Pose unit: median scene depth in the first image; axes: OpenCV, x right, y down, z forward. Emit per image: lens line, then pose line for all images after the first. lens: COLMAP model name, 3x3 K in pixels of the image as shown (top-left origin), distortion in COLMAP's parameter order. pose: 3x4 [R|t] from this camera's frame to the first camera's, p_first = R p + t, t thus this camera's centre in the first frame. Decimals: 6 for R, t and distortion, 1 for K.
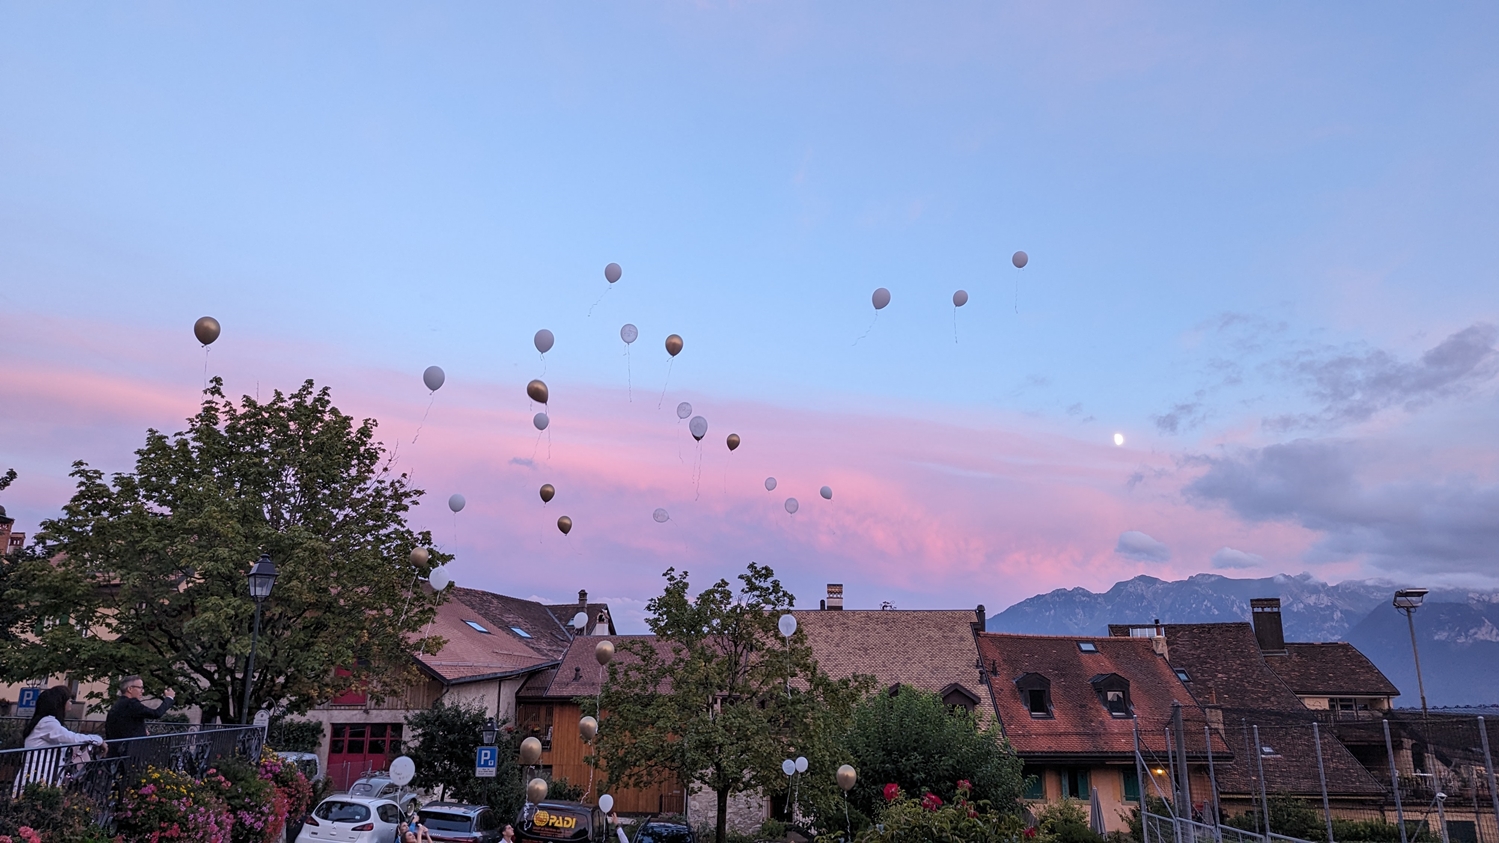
lens RADIAL K [[1078.1, 0, 775.7], [0, 1078.1, 417.0], [0, 0, 1]] dist [0.036316, -0.003225]
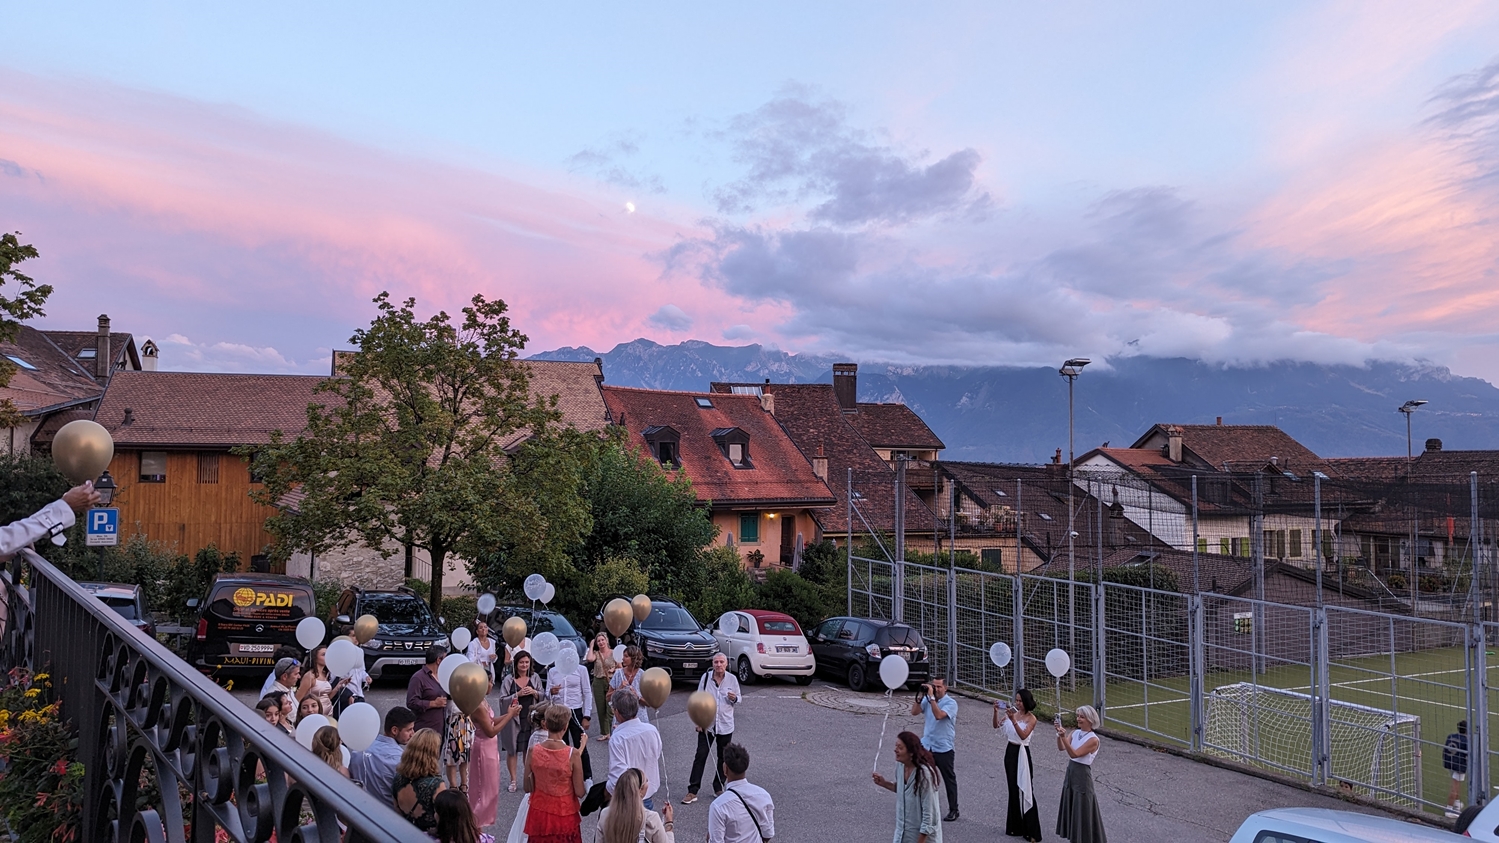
lens RADIAL K [[1042.7, 0, 745.0], [0, 1042.7, 394.3], [0, 0, 1]] dist [0.044931, -0.041219]
pose [[0.893639, 0.033447, 0.447538, -0.126582], [-0.123397, 0.977095, 0.173376, 0.027978], [-0.431488, -0.210160, 0.877297, 0.113576]]
